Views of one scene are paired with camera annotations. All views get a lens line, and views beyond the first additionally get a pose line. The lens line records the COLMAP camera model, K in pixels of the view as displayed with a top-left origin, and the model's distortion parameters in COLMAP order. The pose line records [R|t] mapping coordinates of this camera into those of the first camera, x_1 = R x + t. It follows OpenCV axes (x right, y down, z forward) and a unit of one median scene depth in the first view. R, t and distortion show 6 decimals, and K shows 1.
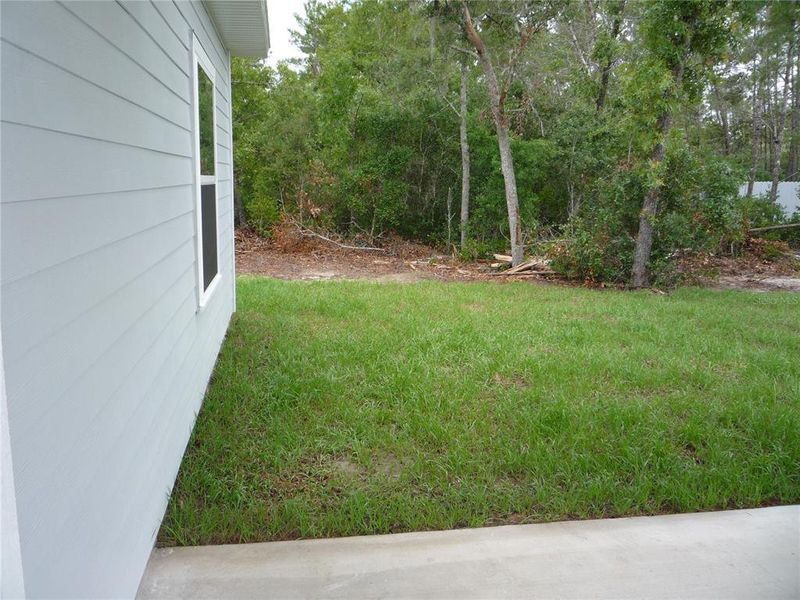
lens RADIAL K [[697.4, 0, 399.0], [0, 697.4, 300.5], [0, 0, 1]] dist [-0.064881, 0.046363]
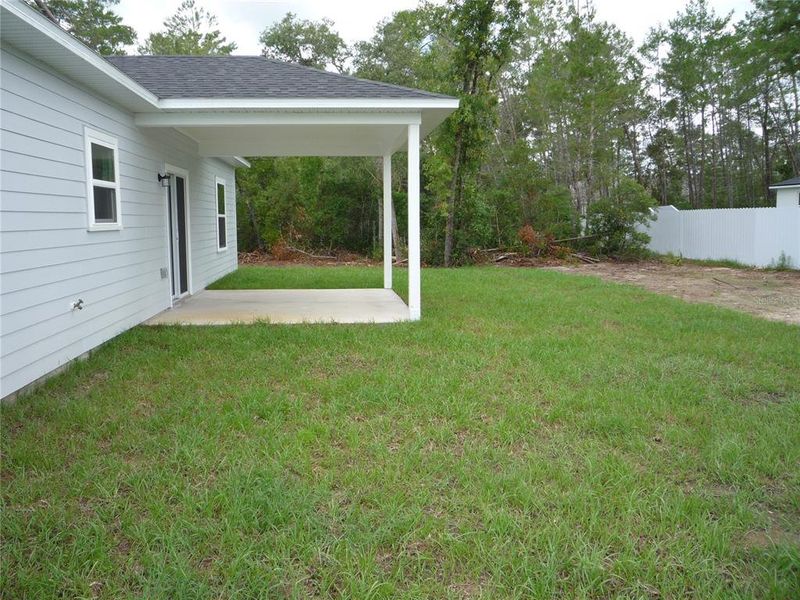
lens RADIAL K [[697.4, 0, 391.7], [0, 697.4, 304.0], [0, 0, 1]] dist [-0.064881, 0.046363]
pose [[0.996660, -0.014870, -0.080299, 0.252813], [0.010441, 0.998416, -0.055294, 0.139406], [0.080994, 0.054271, 0.995236, -0.701756]]
